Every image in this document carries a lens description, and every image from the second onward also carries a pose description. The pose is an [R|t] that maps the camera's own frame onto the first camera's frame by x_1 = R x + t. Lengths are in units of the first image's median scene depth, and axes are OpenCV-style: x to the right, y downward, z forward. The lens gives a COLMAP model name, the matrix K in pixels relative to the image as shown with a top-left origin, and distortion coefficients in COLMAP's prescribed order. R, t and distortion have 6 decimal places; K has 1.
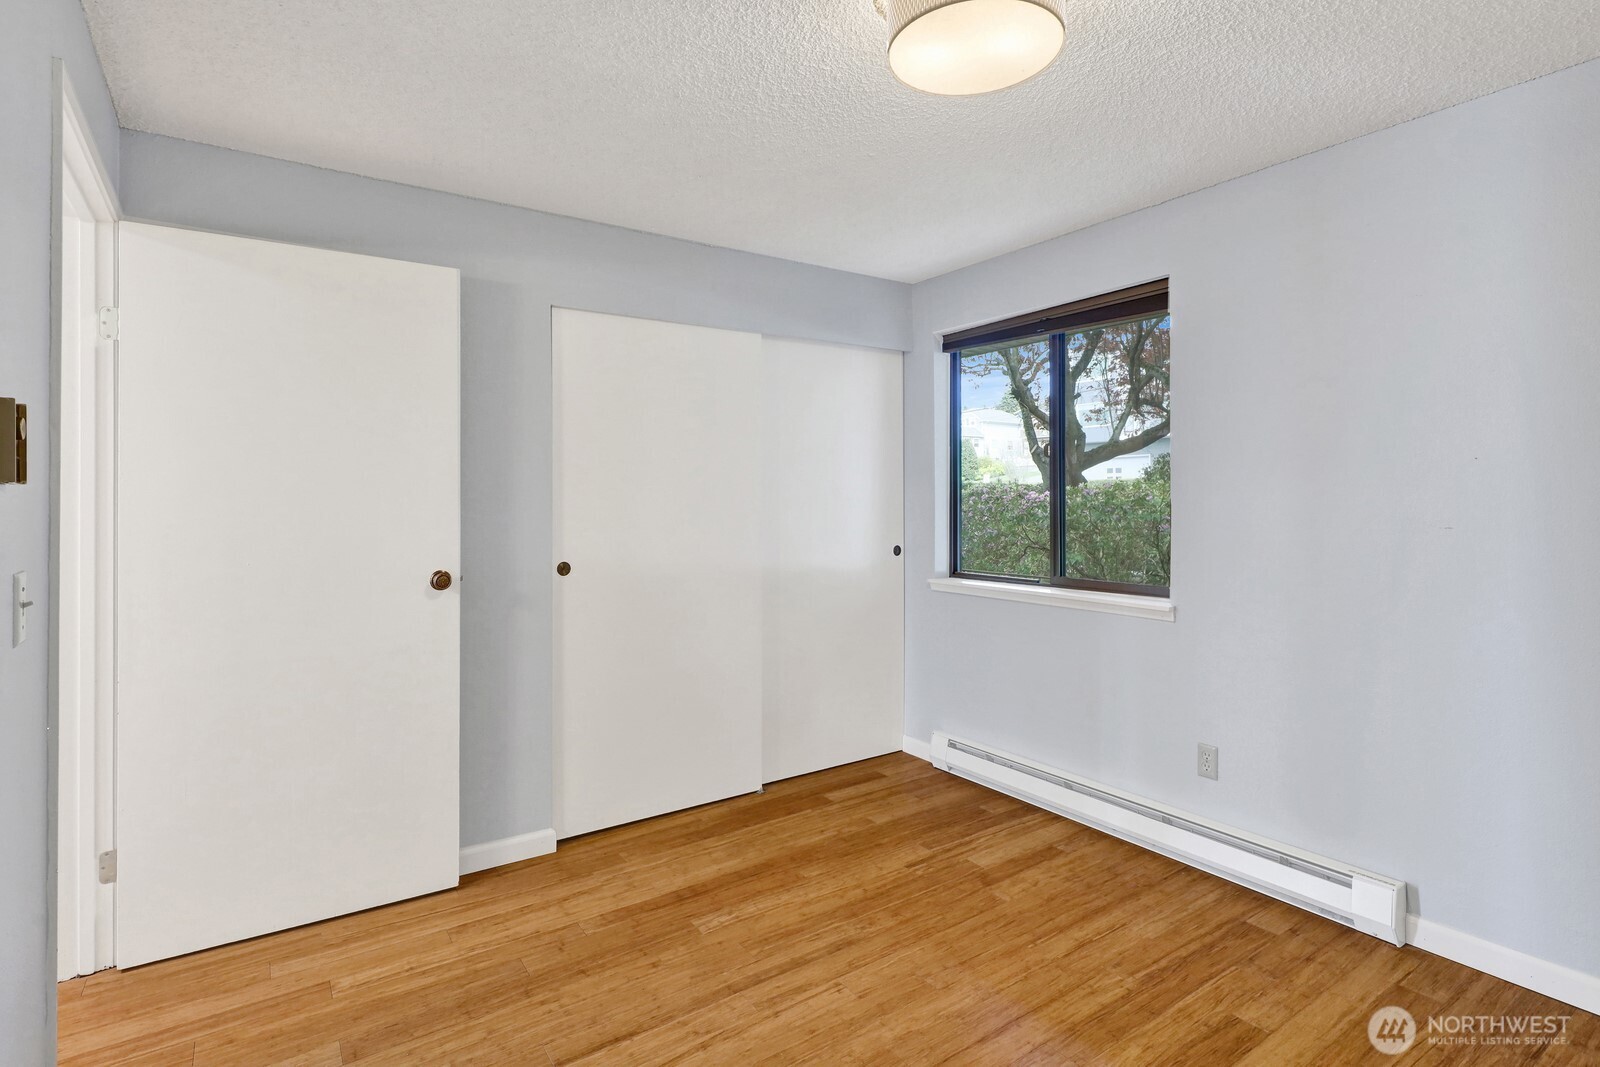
lens RADIAL K [[802.6, 0, 806.3], [0, 802.6, 500.5], [0, 0, 1]] dist [0.002207, -0.000308]
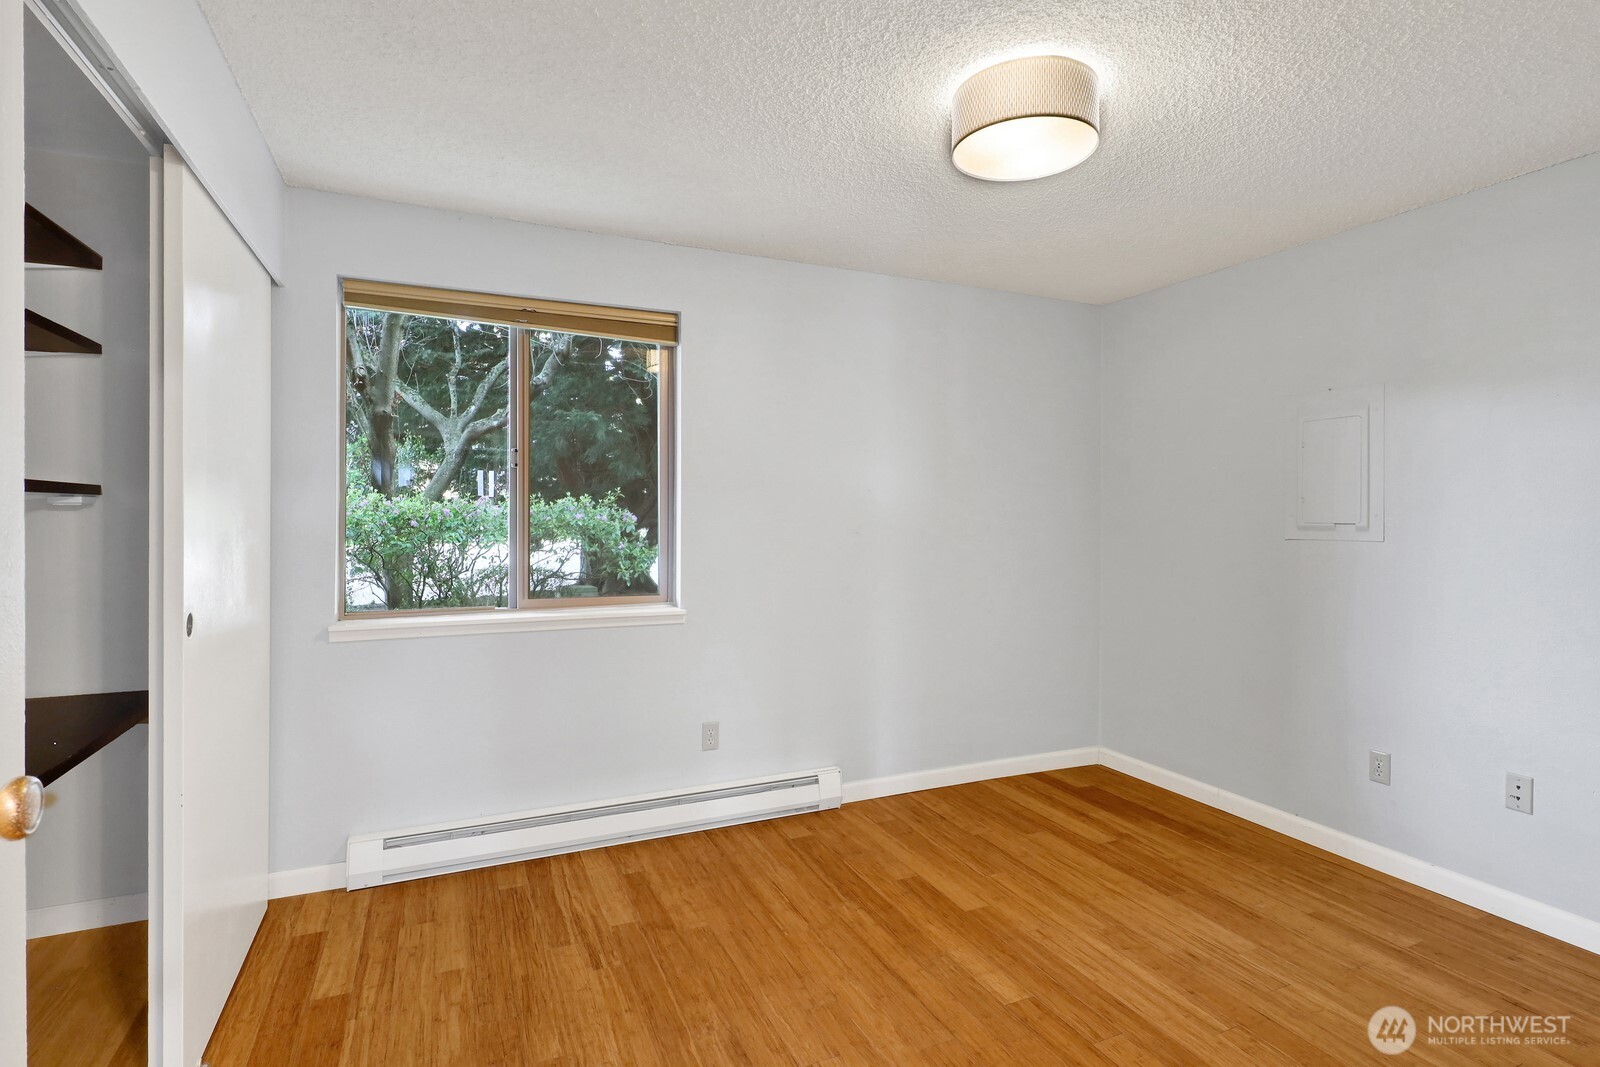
lens RADIAL K [[793.6, 0, 810.2], [0, 793.6, 518.2], [0, 0, 1]] dist [0.005806, -0.000536]
pose [[0.174651, 0.000539, 0.984630, -0.629988], [-0.003167, 0.999995, 0.000015, 0.005588], [-0.984625, -0.003121, 0.174652, 0.663225]]
